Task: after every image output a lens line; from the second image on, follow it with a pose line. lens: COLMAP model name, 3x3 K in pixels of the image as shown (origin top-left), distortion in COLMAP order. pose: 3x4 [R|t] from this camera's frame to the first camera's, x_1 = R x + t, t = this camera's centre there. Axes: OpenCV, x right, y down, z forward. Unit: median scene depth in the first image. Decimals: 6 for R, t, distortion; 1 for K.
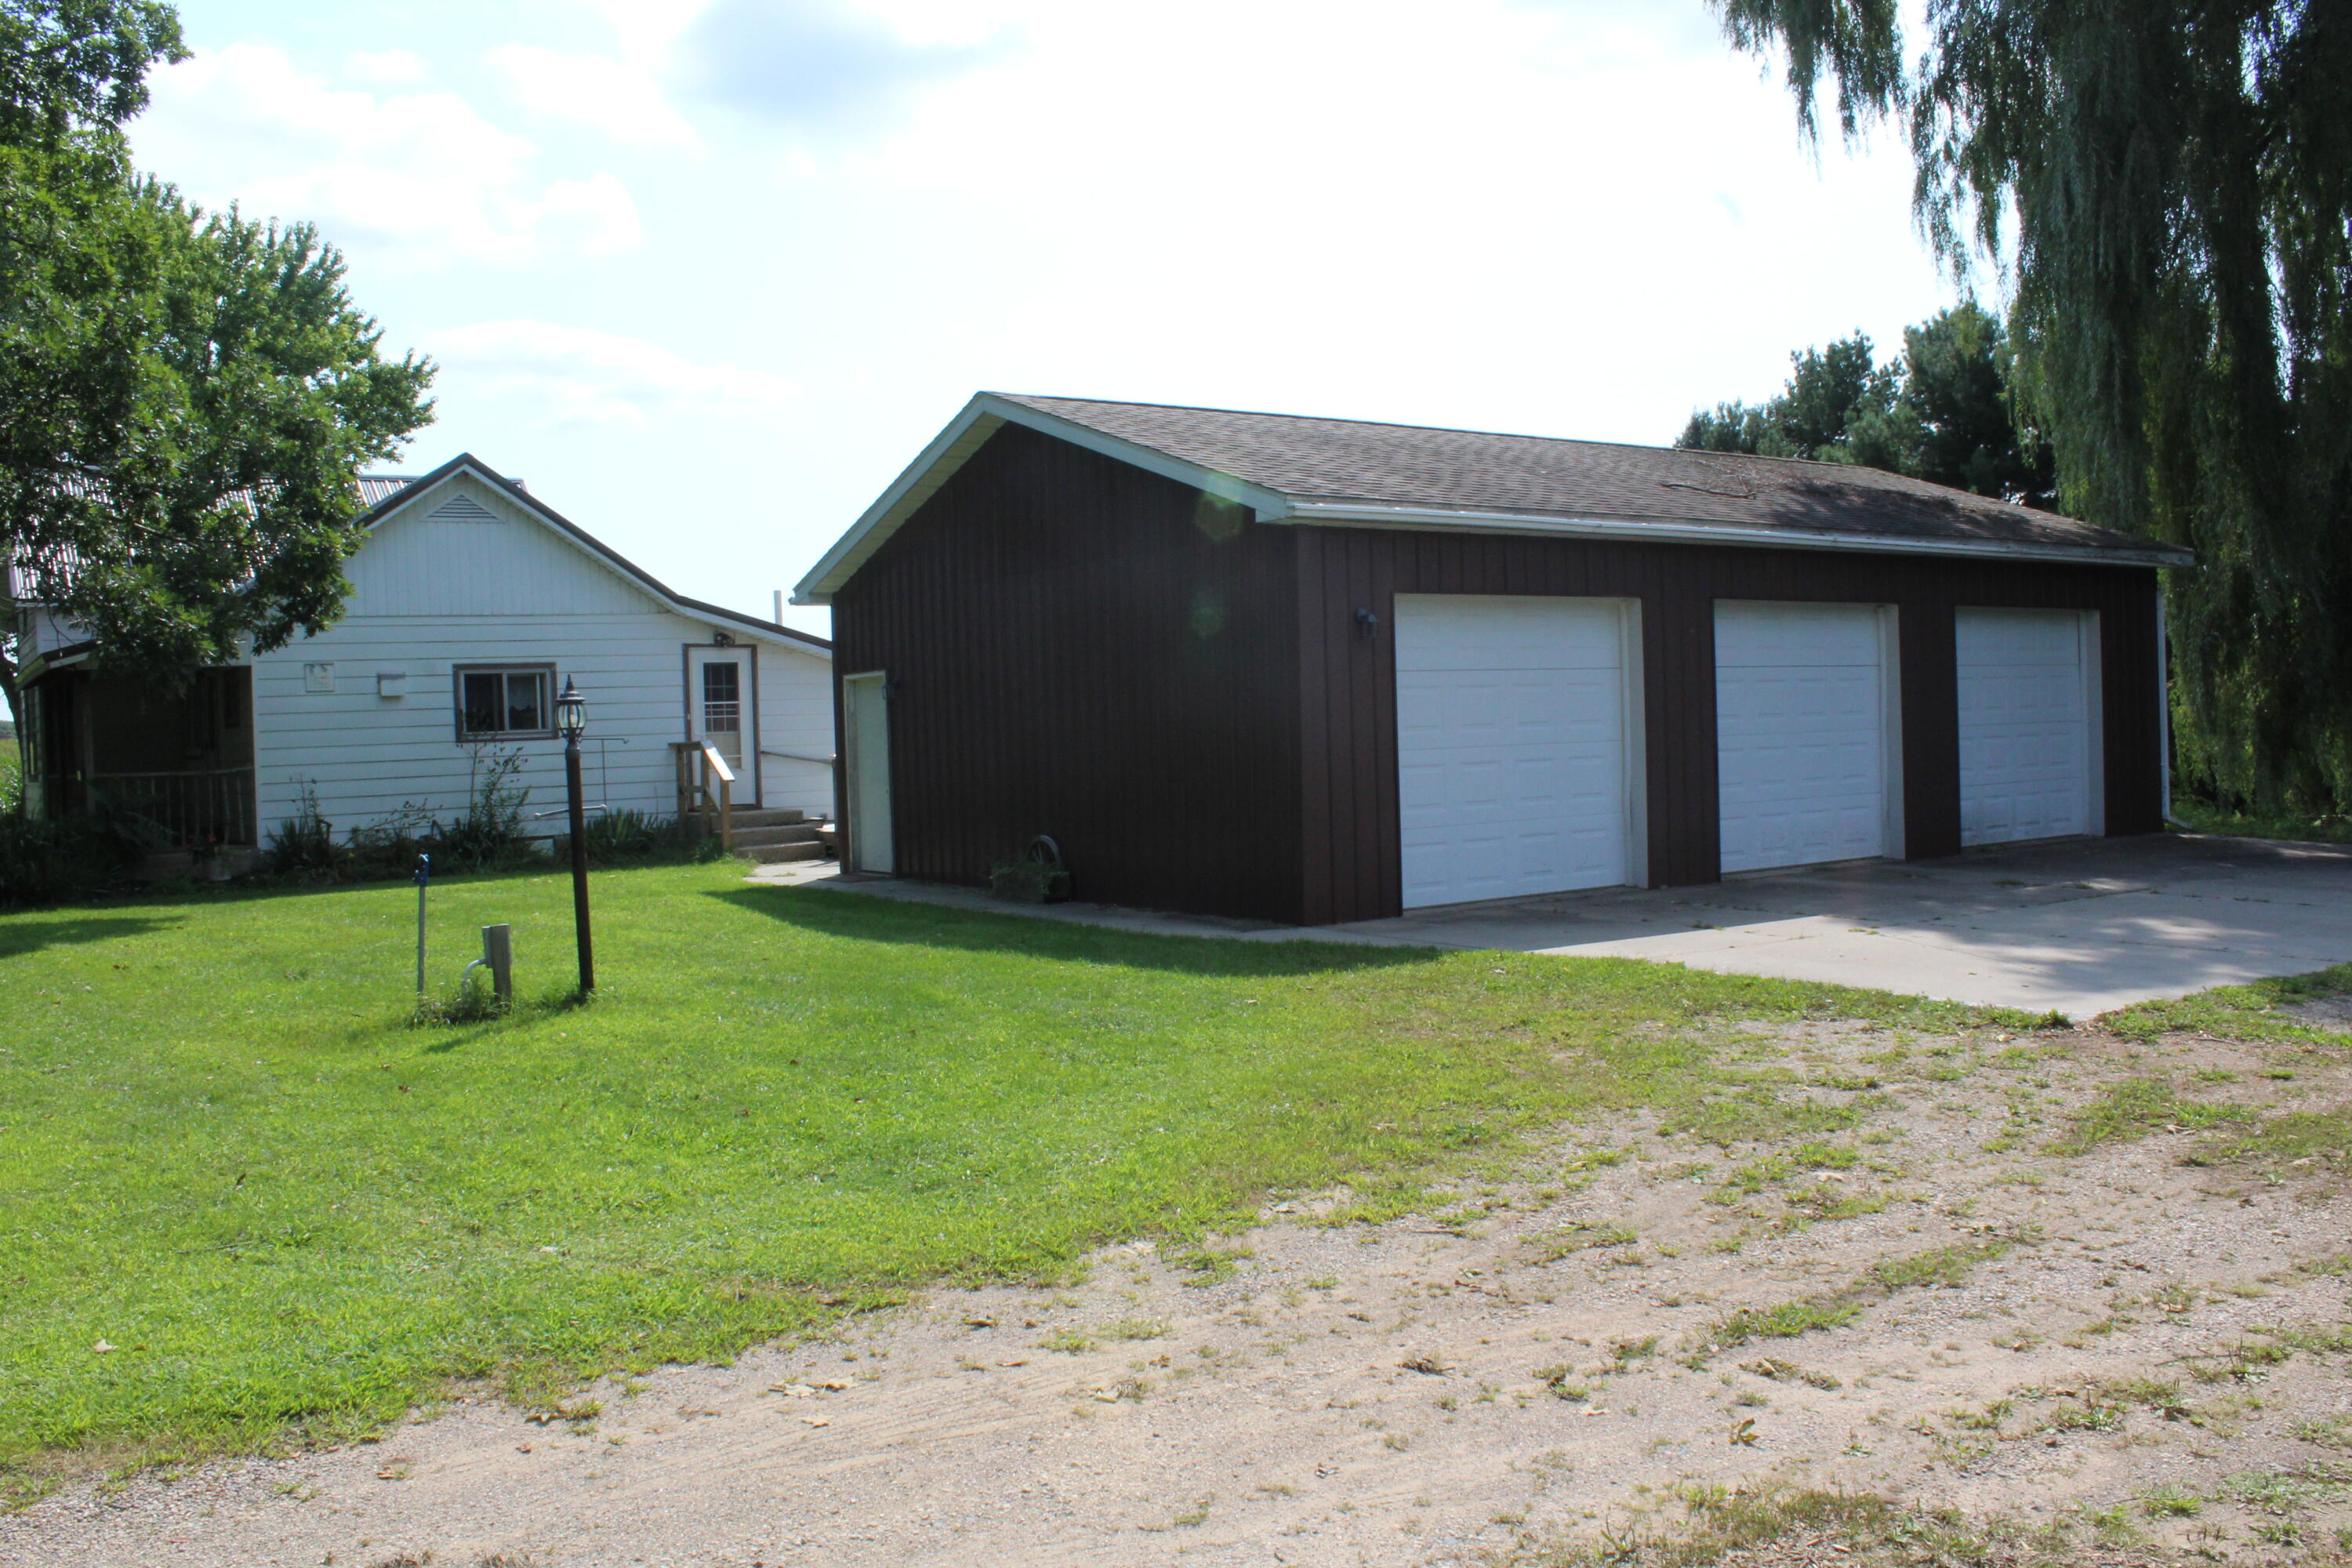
lens RADIAL K [[1944.8, 0, 1176.0], [0, 1944.8, 784.0], [0, 0, 1]] dist [-0.171766, 0.150149]
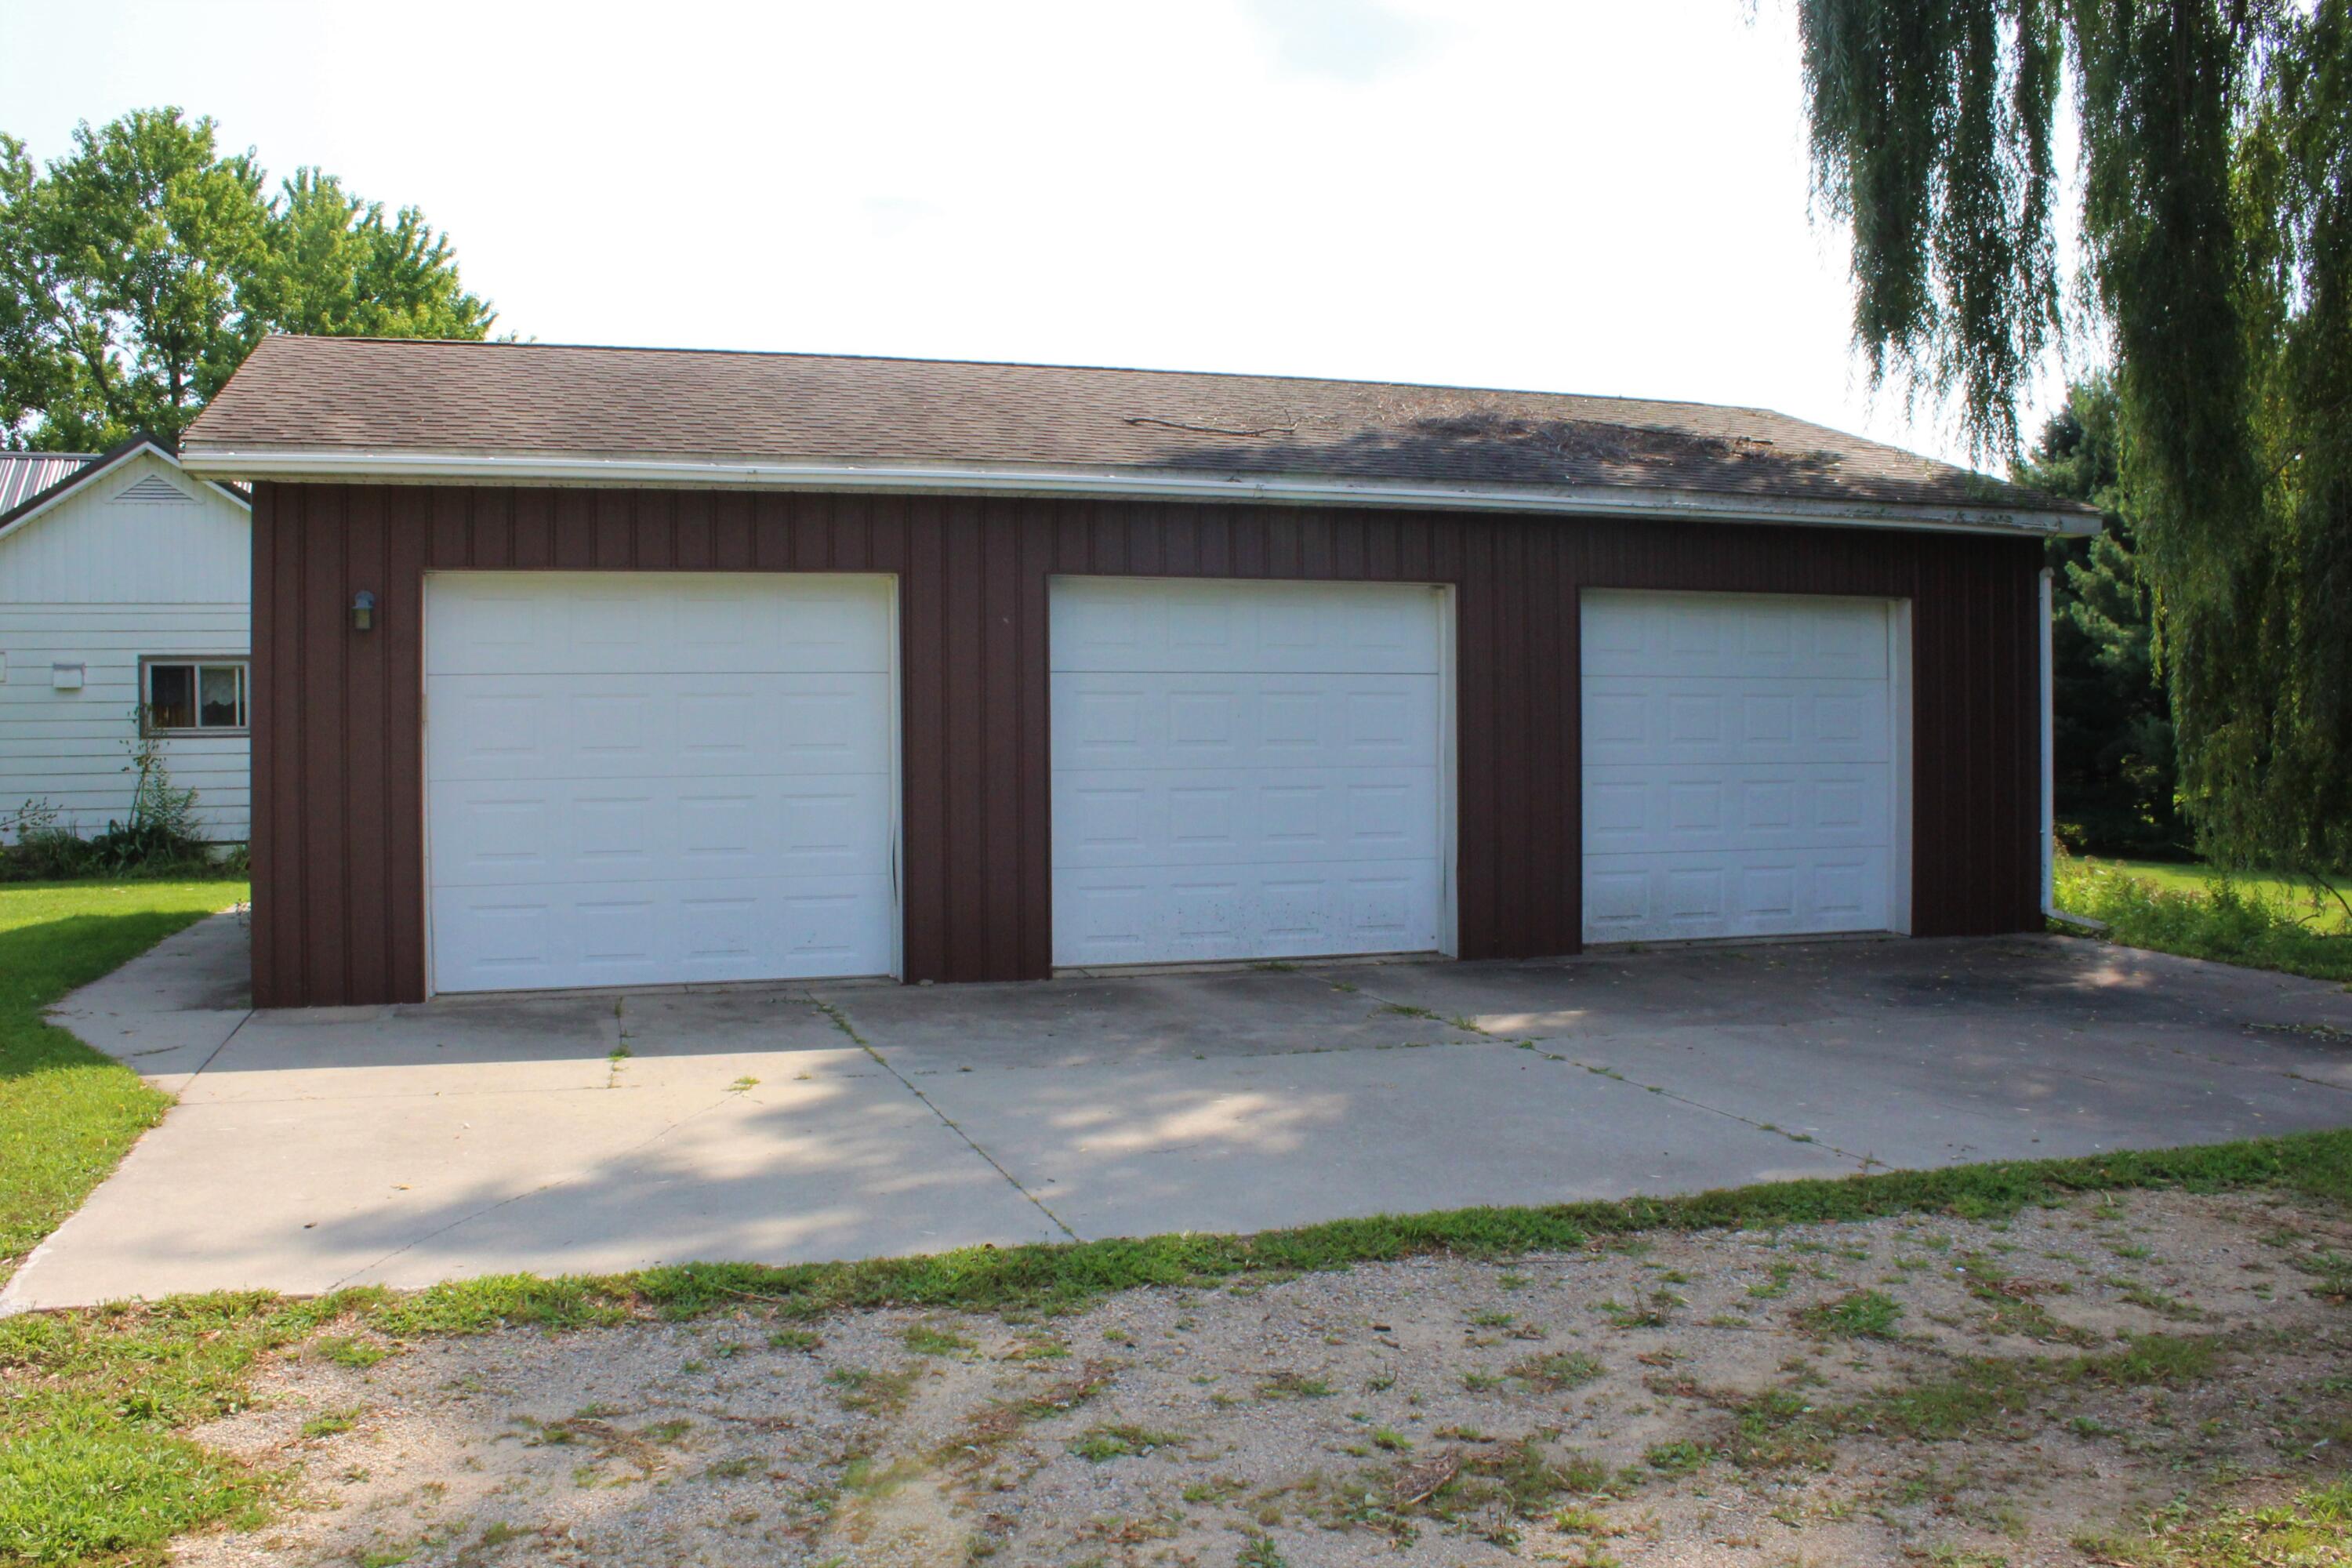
lens RADIAL K [[2014.5, 0, 1176.0], [0, 2014.5, 784.0], [0, 0, 1]] dist [-0.162629, 0.004544]
pose [[0.970642, 0.027971, -0.238898, 0.344580], [-0.028716, 0.999588, 0.000360, -0.014377], [0.238809, 0.006511, 0.971045, 0.203995]]
